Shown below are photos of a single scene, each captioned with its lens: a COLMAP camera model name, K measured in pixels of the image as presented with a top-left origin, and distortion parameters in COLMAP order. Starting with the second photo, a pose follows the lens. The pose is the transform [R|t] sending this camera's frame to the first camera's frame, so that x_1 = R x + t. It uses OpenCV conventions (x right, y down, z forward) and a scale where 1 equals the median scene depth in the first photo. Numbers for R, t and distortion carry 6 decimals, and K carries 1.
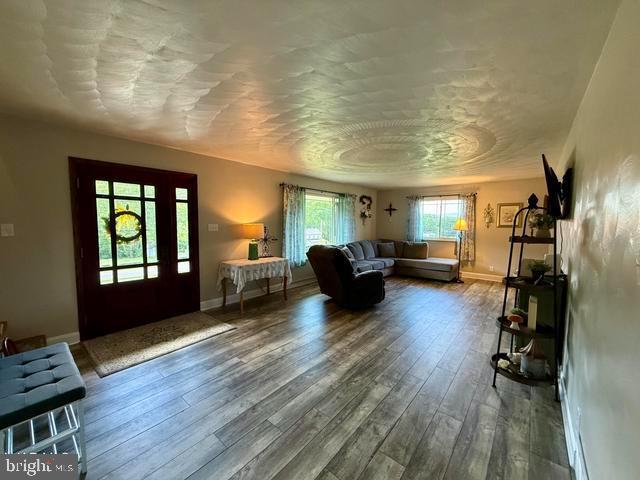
lens RADIAL K [[254.5, 0, 317.9], [0, 254.5, 239.4], [0, 0, 1]] dist [-0.000493, -0.000439]
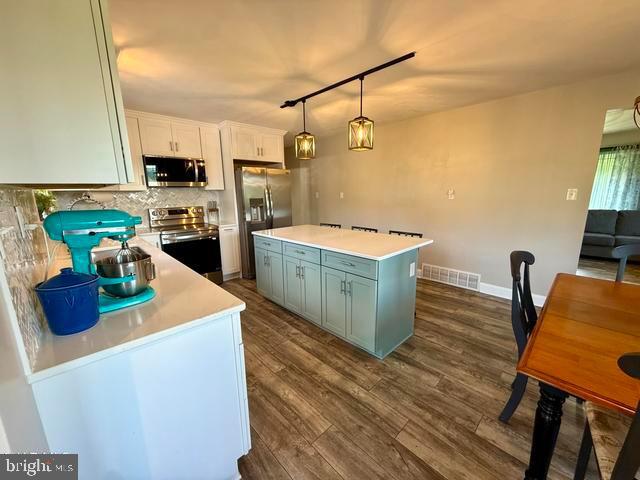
lens RADIAL K [[254.5, 0, 318.9], [0, 254.5, 239.2], [0, 0, 1]] dist [-0.000493, -0.000439]
pose [[-0.102214, 0.182764, -0.977829, 2.167854], [-0.052230, 0.980636, 0.188748, -0.006024], [0.993390, 0.070365, -0.090688, 0.439484]]
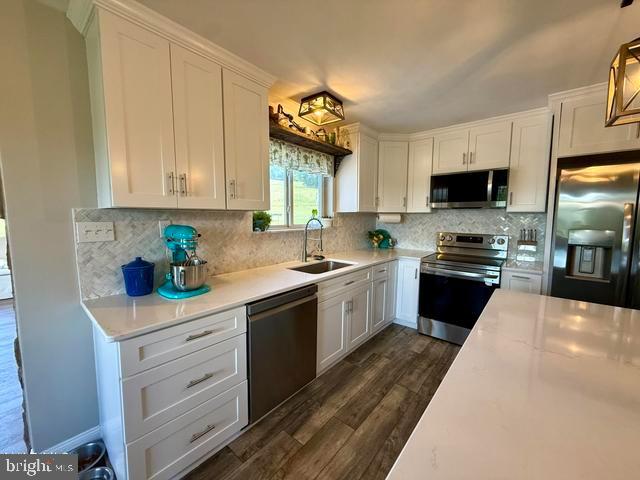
lens RADIAL K [[254.5, 0, 317.7], [0, 254.5, 239.3], [0, 0, 1]] dist [-0.000493, -0.000439]
pose [[-0.999958, -0.008692, -0.003003, 1.569597], [-0.009064, 0.986778, 0.161822, -0.021119], [0.001556, 0.161842, -0.986815, 0.611151]]
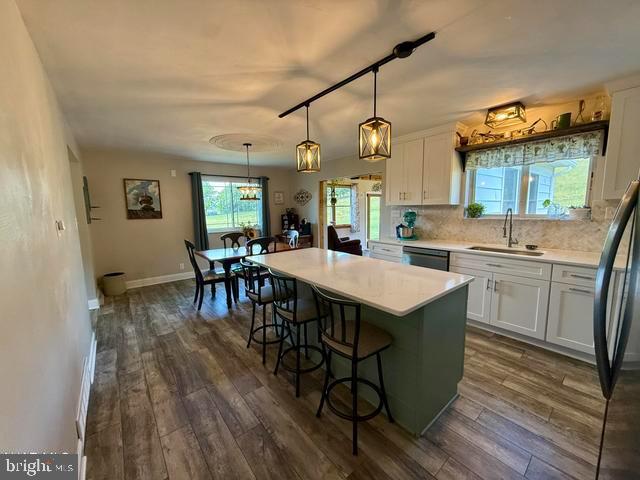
lens RADIAL K [[254.5, 0, 318.3], [0, 254.5, 239.7], [0, 0, 1]] dist [-0.000493, -0.000439]
pose [[0.175699, -0.130125, 0.975806, 0.522987], [0.088100, 0.989327, 0.116065, -0.012803], [-0.980494, 0.065576, 0.185287, 0.311378]]
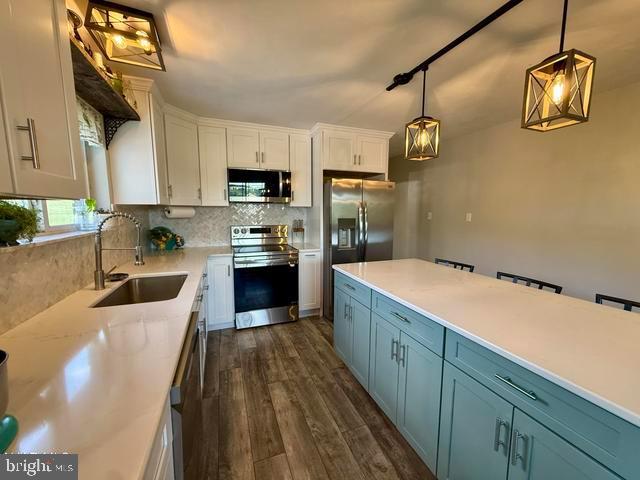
lens RADIAL K [[254.5, 0, 318.8], [0, 254.5, 239.2], [0, 0, 1]] dist [-0.000493, -0.000439]
pose [[-0.477611, 0.094836, -0.873438, 1.834591], [-0.066081, 0.987463, 0.143351, -0.003833], [0.876083, 0.126184, -0.465357, 0.372002]]
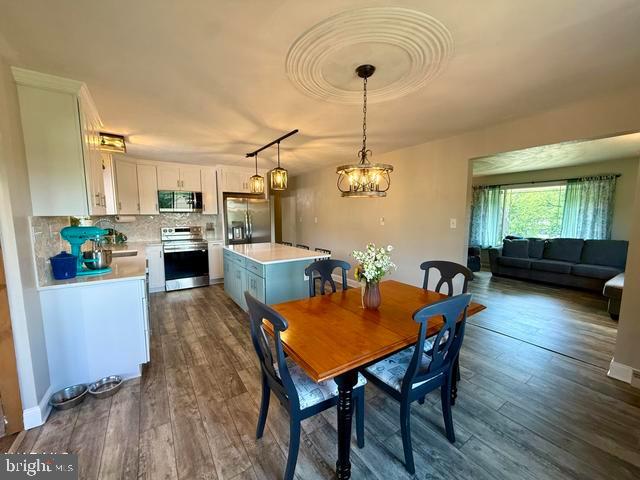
lens RADIAL K [[254.5, 0, 318.1], [0, 254.5, 239.1], [0, 0, 1]] dist [-0.000493, -0.000439]
pose [[-0.265844, 0.089583, -0.959845, 2.385899], [-0.064890, 0.991752, 0.110533, -0.052822], [0.961830, 0.091669, -0.257839, 0.950501]]
